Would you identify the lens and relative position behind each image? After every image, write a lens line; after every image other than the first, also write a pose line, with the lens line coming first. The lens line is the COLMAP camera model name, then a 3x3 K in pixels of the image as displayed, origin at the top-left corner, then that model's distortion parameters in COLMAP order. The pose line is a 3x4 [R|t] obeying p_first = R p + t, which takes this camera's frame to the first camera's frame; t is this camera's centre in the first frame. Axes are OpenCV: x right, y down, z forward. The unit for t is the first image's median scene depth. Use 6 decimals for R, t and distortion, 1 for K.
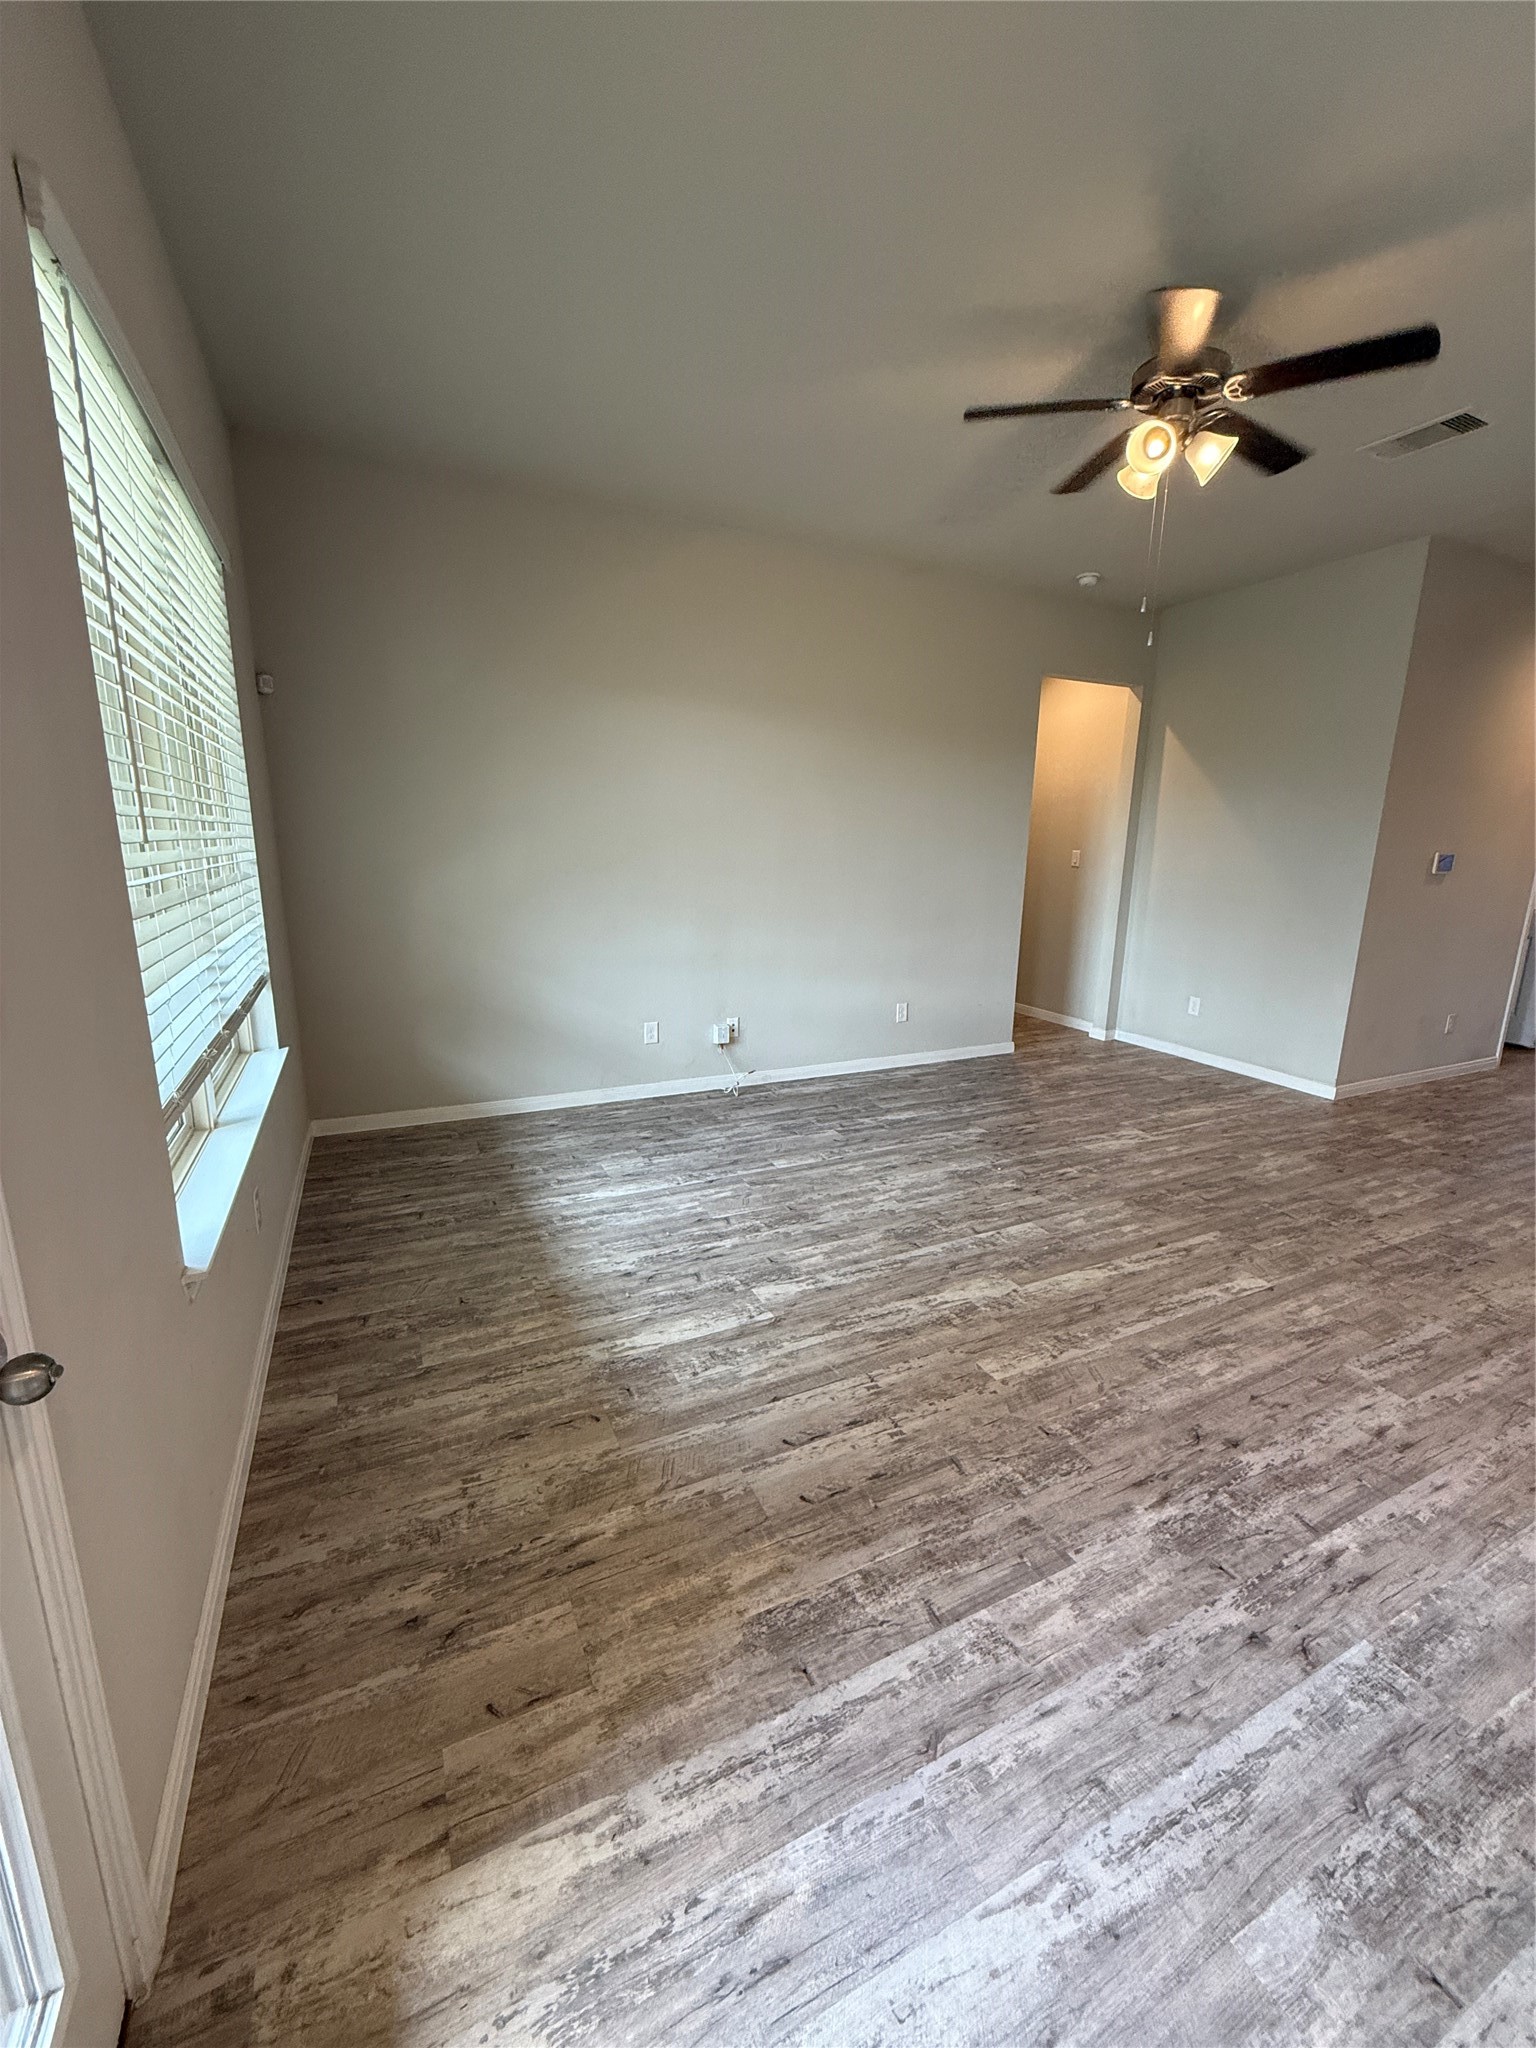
lens RADIAL K [[813.9, 0, 769.4], [0, 813.9, 1027.5], [0, 0, 1]] dist [-0.000015, 0.000448]
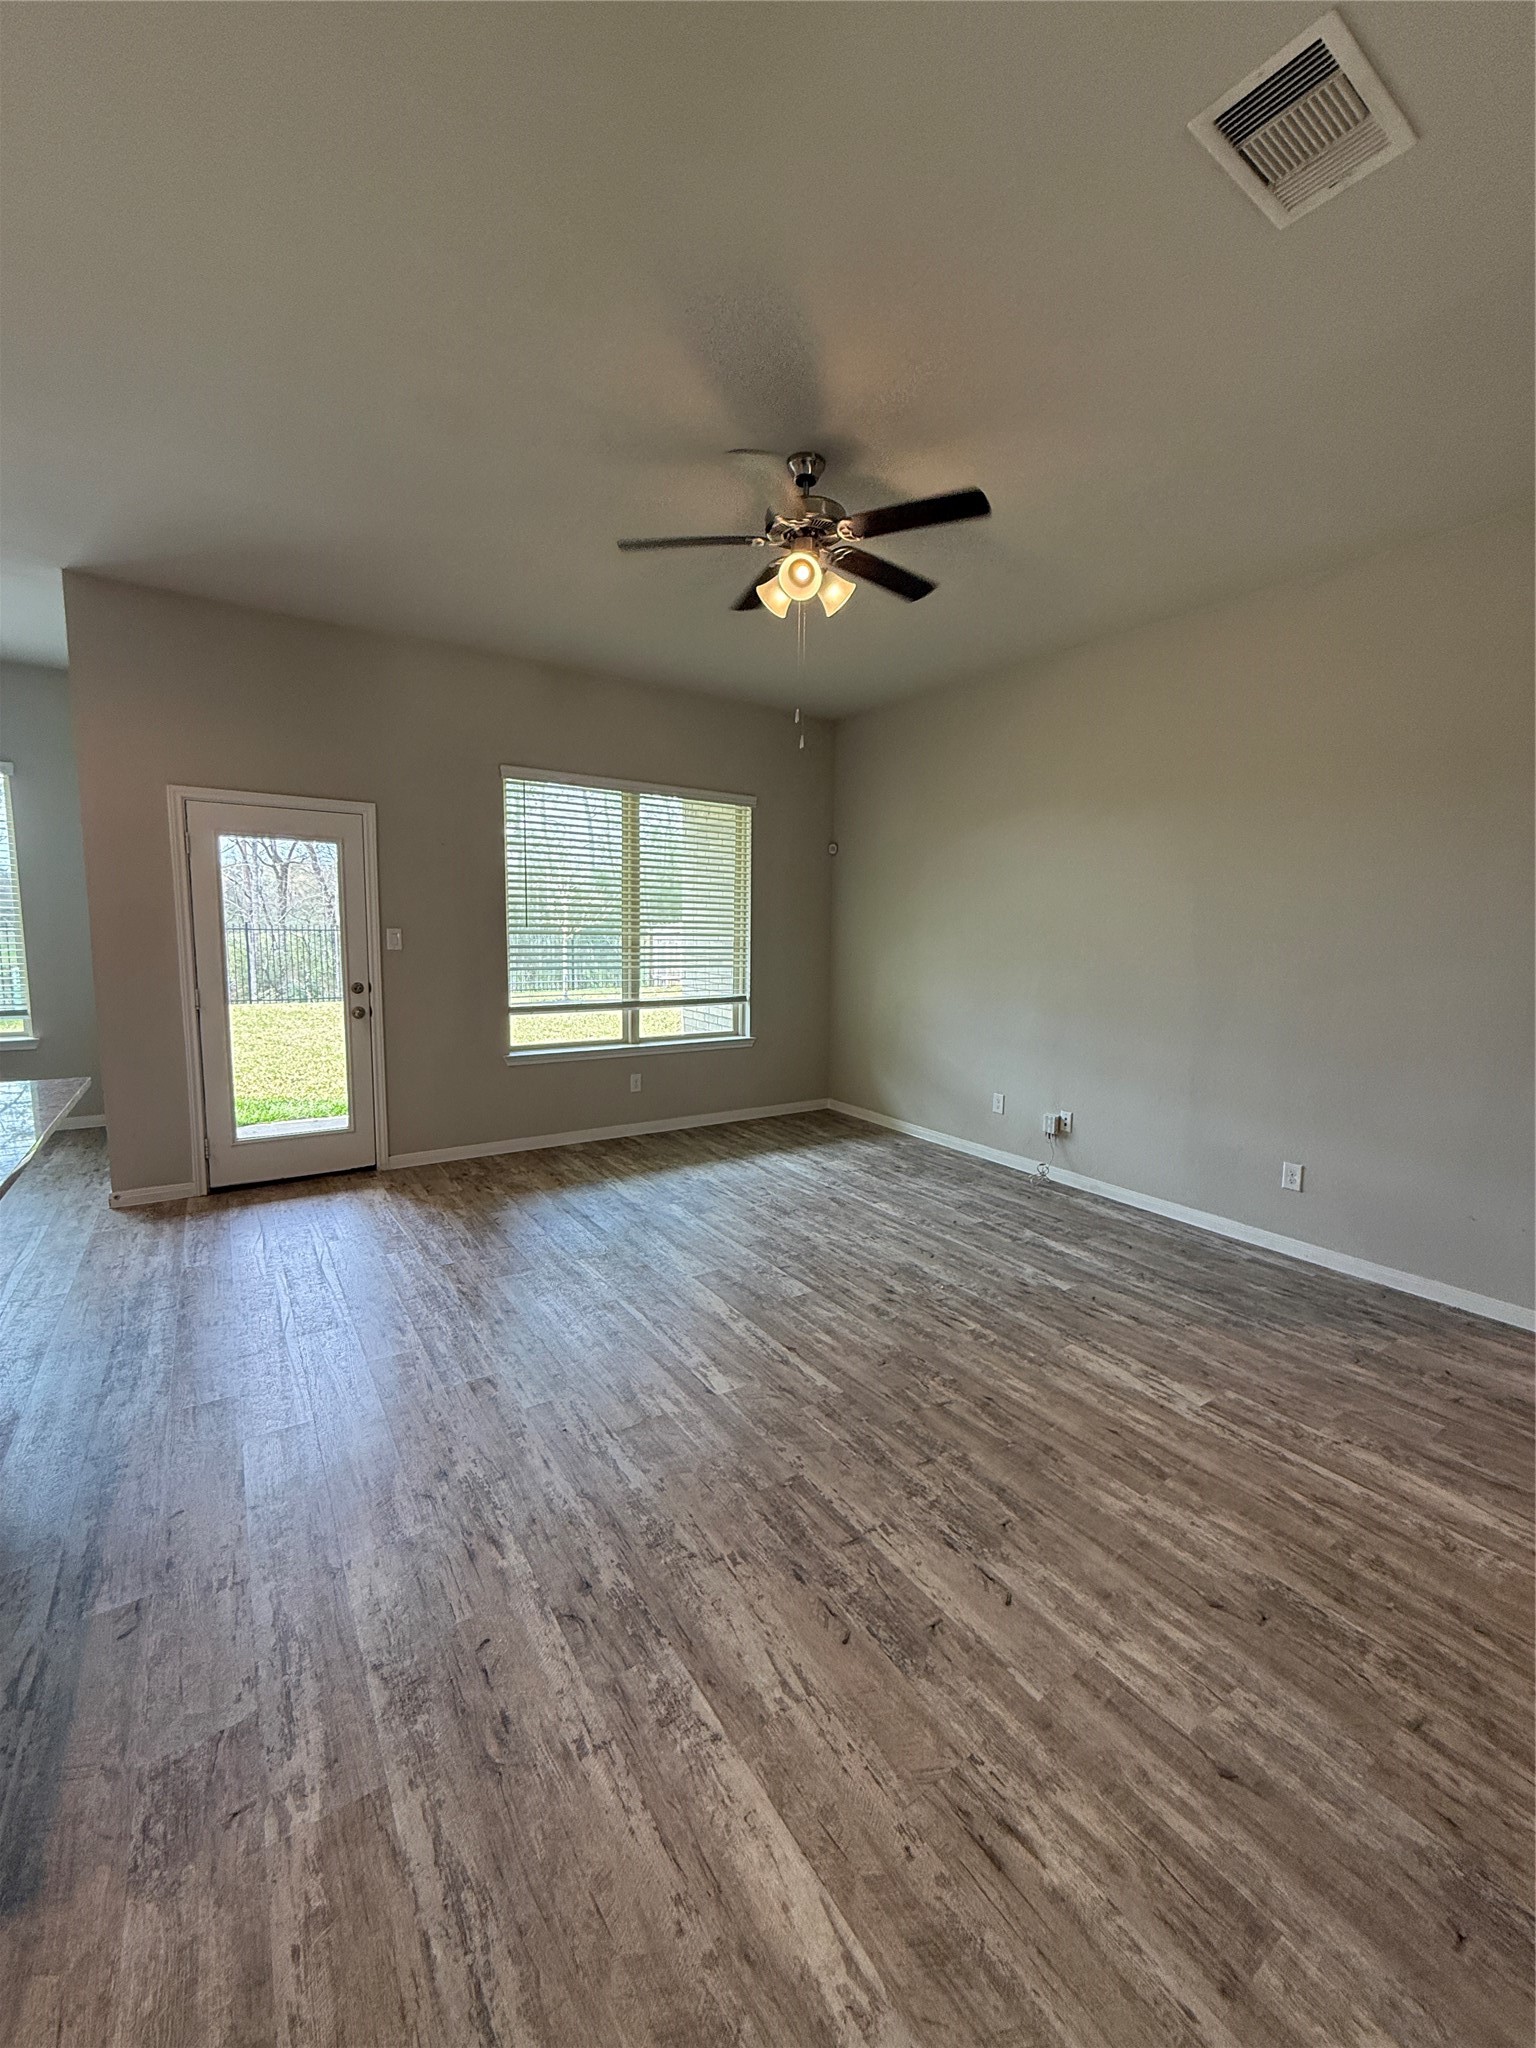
lens RADIAL K [[813.9, 0, 769.4], [0, 813.9, 1027.5], [0, 0, 1]] dist [-0.000015, 0.000448]
pose [[0.145713, 0.108162, -0.983397, 1.049351], [-0.238486, 0.968533, 0.071190, -0.115802], [0.960152, 0.224153, 0.166923, 0.573208]]
